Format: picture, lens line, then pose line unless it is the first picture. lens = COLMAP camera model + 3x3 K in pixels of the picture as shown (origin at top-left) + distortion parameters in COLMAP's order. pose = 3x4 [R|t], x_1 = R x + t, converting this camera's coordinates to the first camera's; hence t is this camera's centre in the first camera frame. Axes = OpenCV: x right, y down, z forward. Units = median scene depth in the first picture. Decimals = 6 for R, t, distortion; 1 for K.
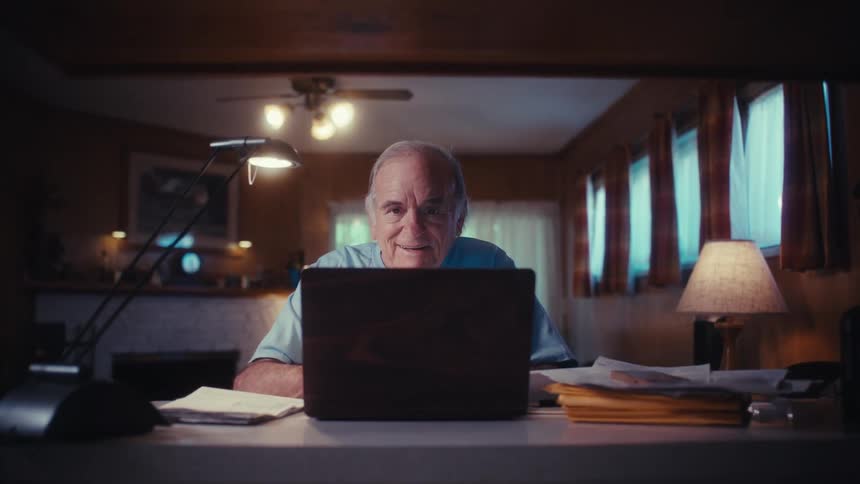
lens RADIAL K [[909.8, 0, 433.7], [0, 909.8, 232.4], [0, 0, 1]] dist [0.000109, 0.000000]
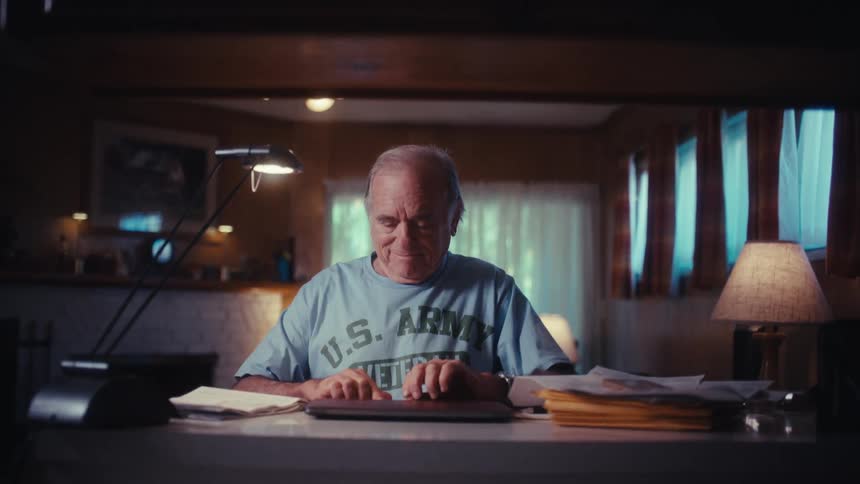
lens RADIAL K [[1114.2, 0, 432.0], [0, 1114.2, 240.1], [0, 0, 1]] dist [-0.041269, 0.000000]
pose [[0.999711, 0.016816, -0.017171, 0.005942], [-0.016415, 0.999595, 0.023234, -0.008136], [0.017554, -0.022945, 0.999583, -0.067853]]
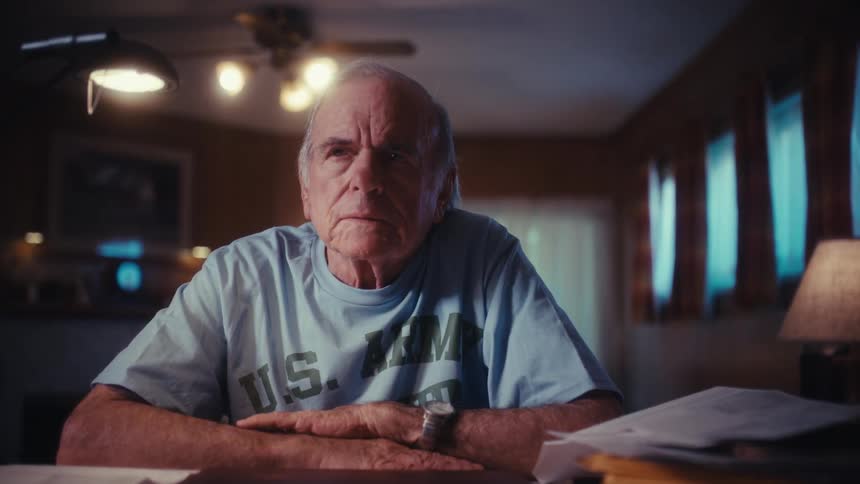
lens RADIAL K [[1114.2, 0, 429.1], [0, 1114.2, 246.1], [0, 0, 1]] dist [-0.041269, 0.000000]
pose [[0.999606, -0.000141, -0.028082, 0.013418], [0.000116, 1.000000, -0.000898, 0.010697], [0.028082, 0.000894, 0.999605, 0.090309]]
